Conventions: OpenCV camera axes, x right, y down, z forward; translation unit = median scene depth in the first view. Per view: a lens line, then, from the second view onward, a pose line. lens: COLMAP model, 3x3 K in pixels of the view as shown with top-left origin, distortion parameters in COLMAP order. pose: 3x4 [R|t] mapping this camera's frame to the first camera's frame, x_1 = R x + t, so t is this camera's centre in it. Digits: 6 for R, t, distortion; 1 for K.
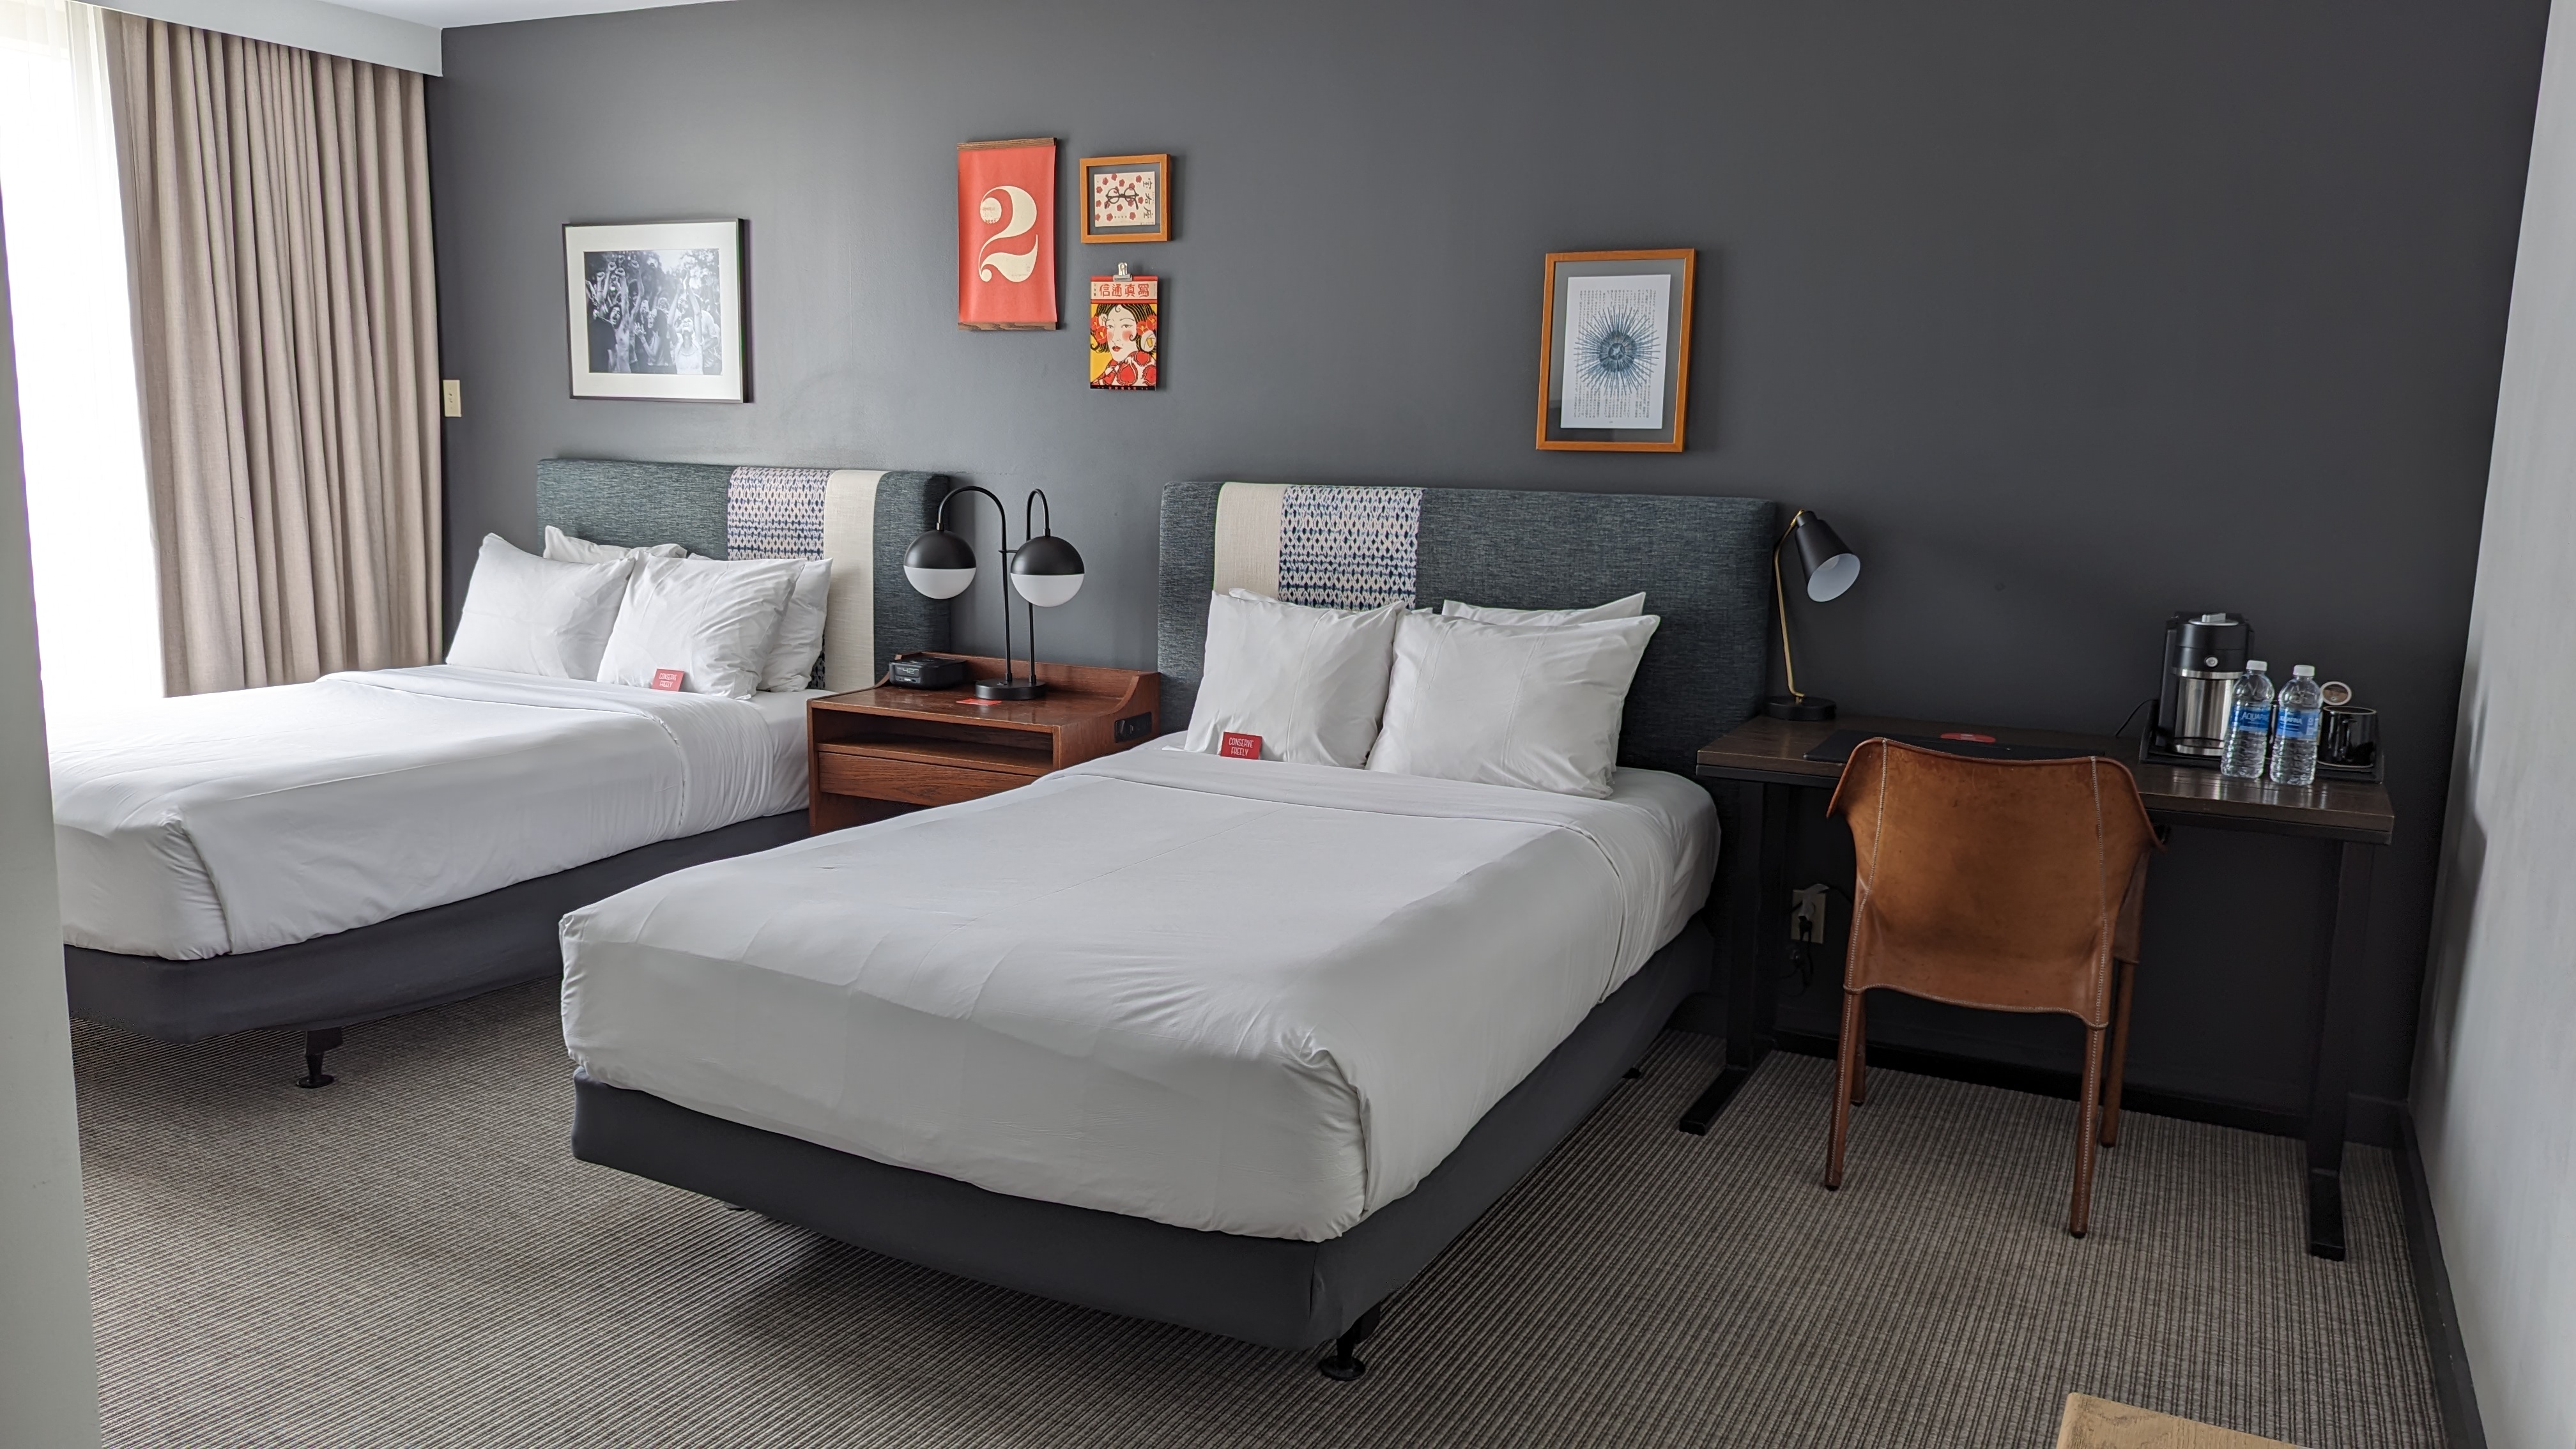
lens RADIAL K [[1824.1, 0, 1268.7], [0, 1824.1, 724.9], [0, 0, 1]] dist [0.037890, -0.027144]
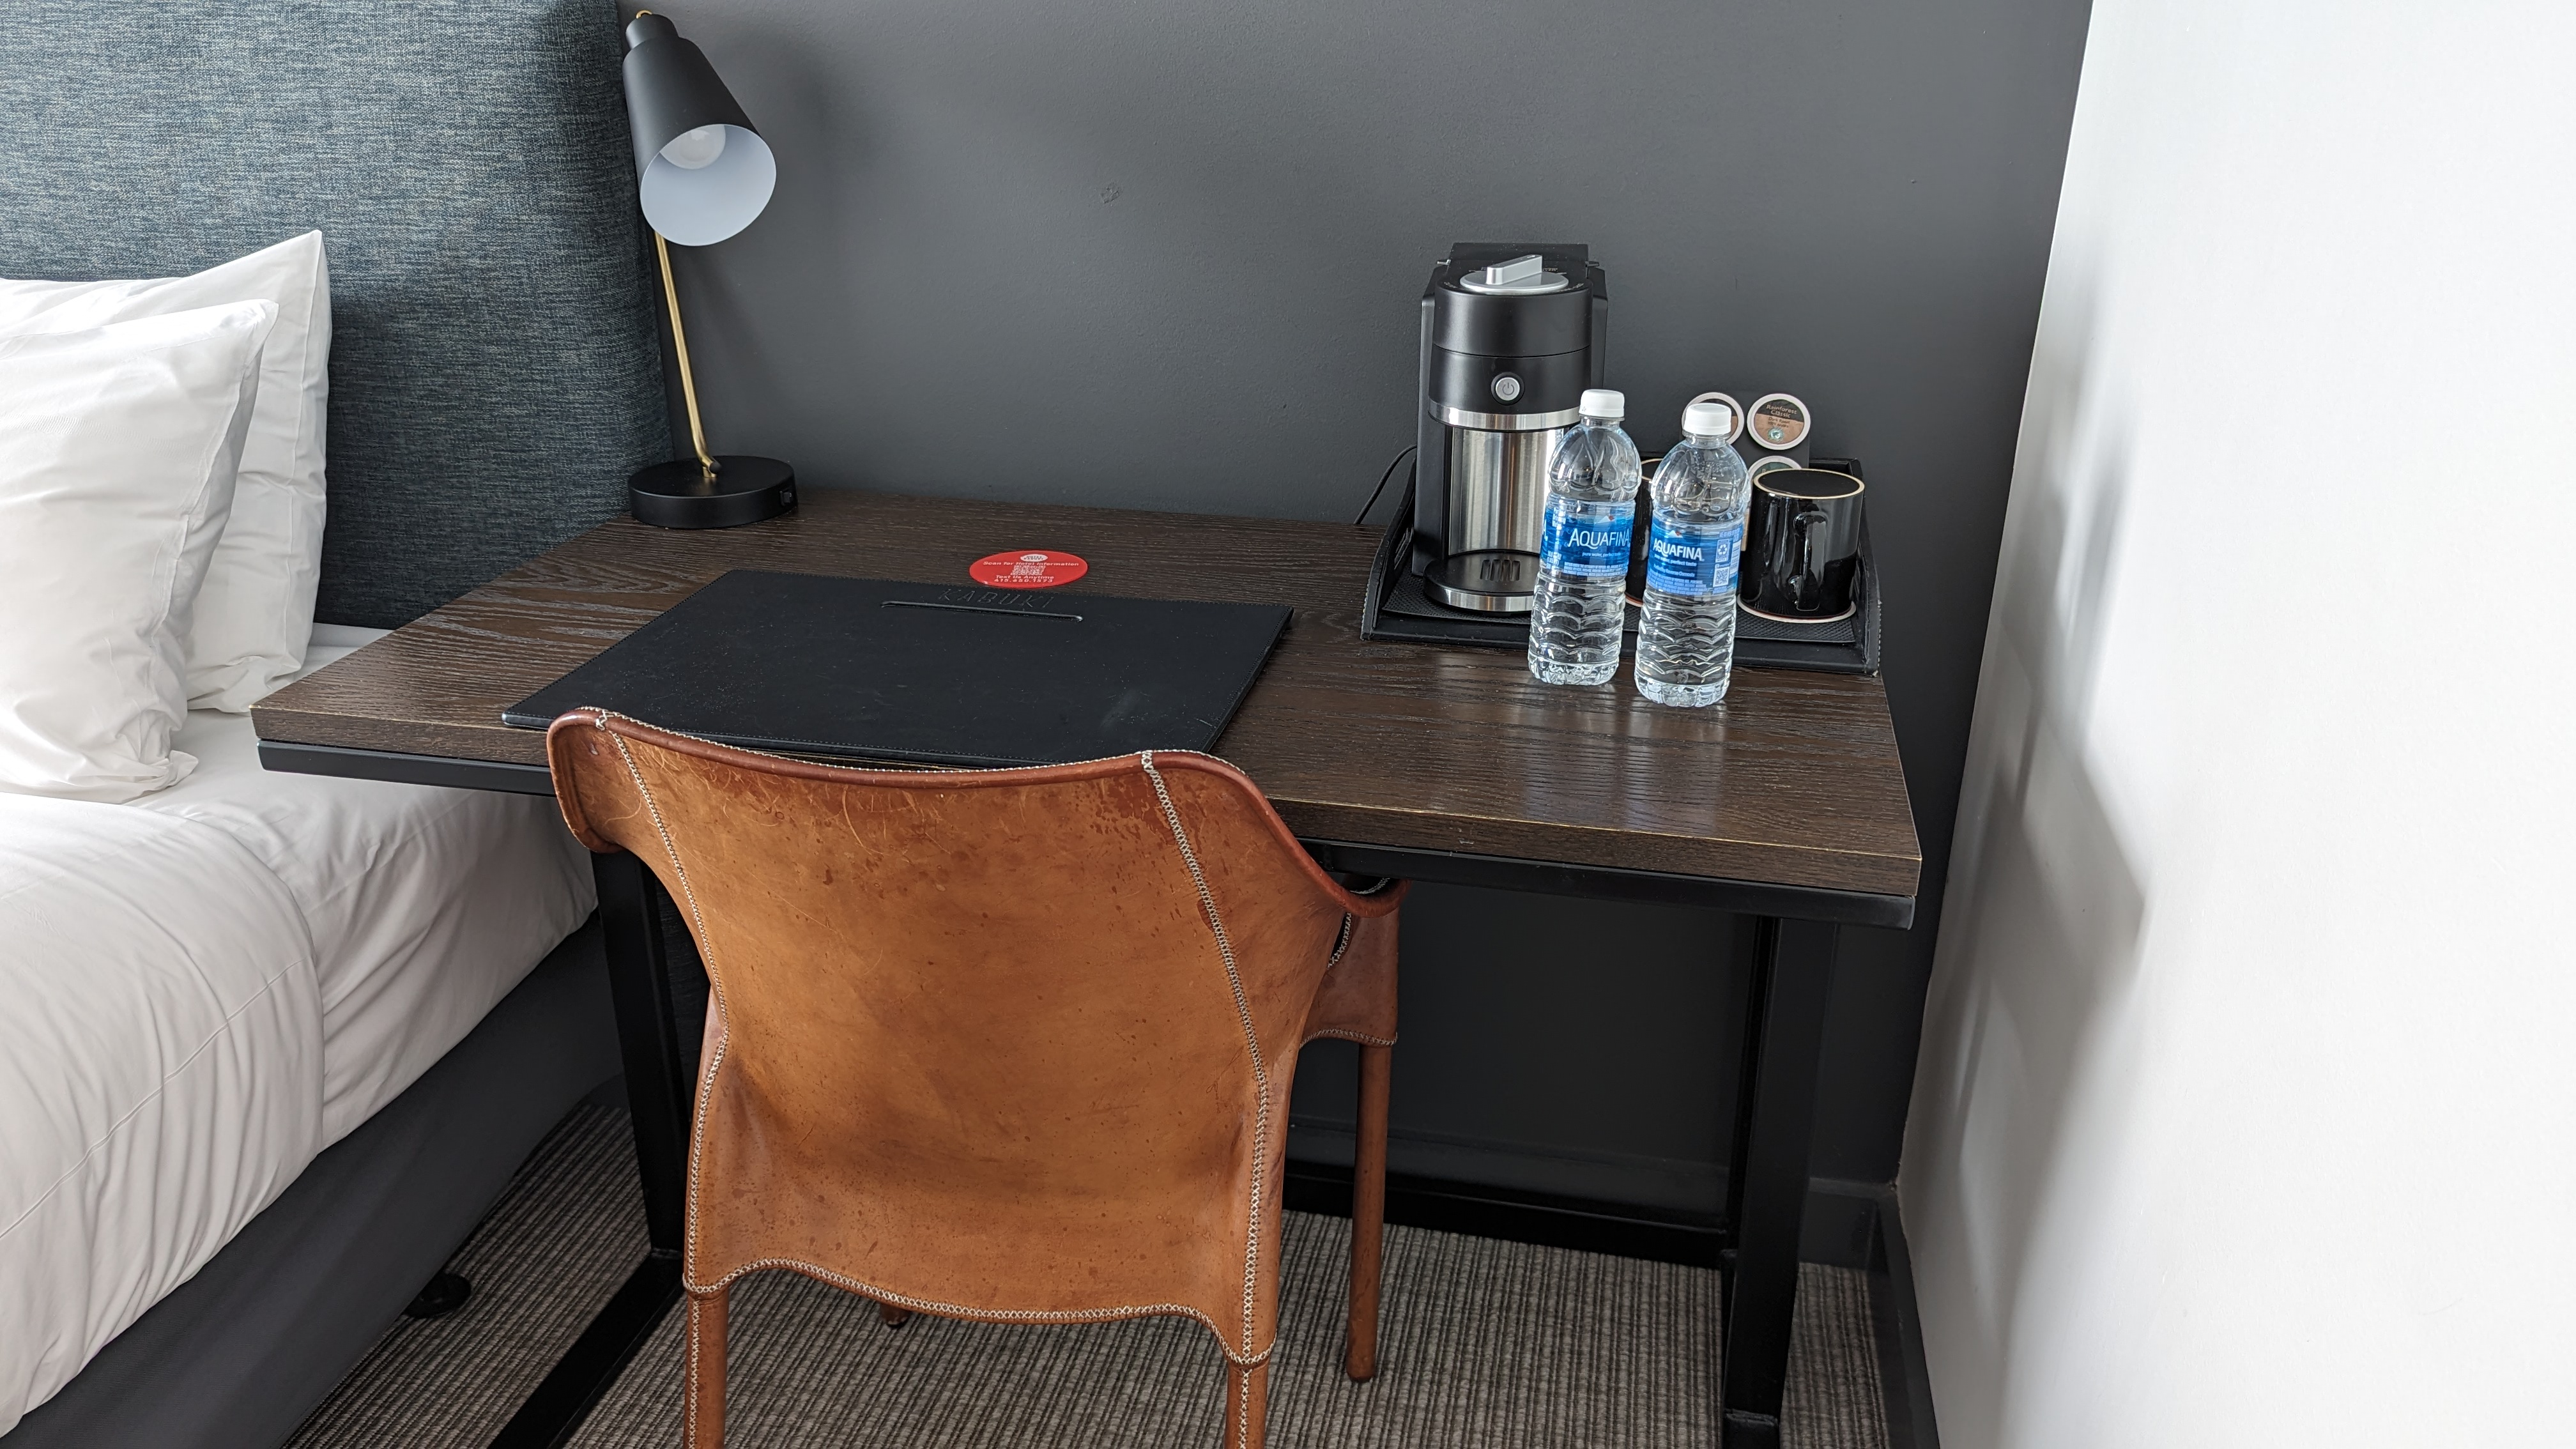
lens RADIAL K [[1824.1, 0, 1295.8], [0, 1824.1, 738.8], [0, 0, 1]] dist [0.037890, -0.027144]
pose [[0.961739, -0.119439, 0.246560, 0.284612], [0.056188, 0.966826, 0.249180, -0.049648], [-0.268142, -0.225793, 0.936545, 0.490037]]
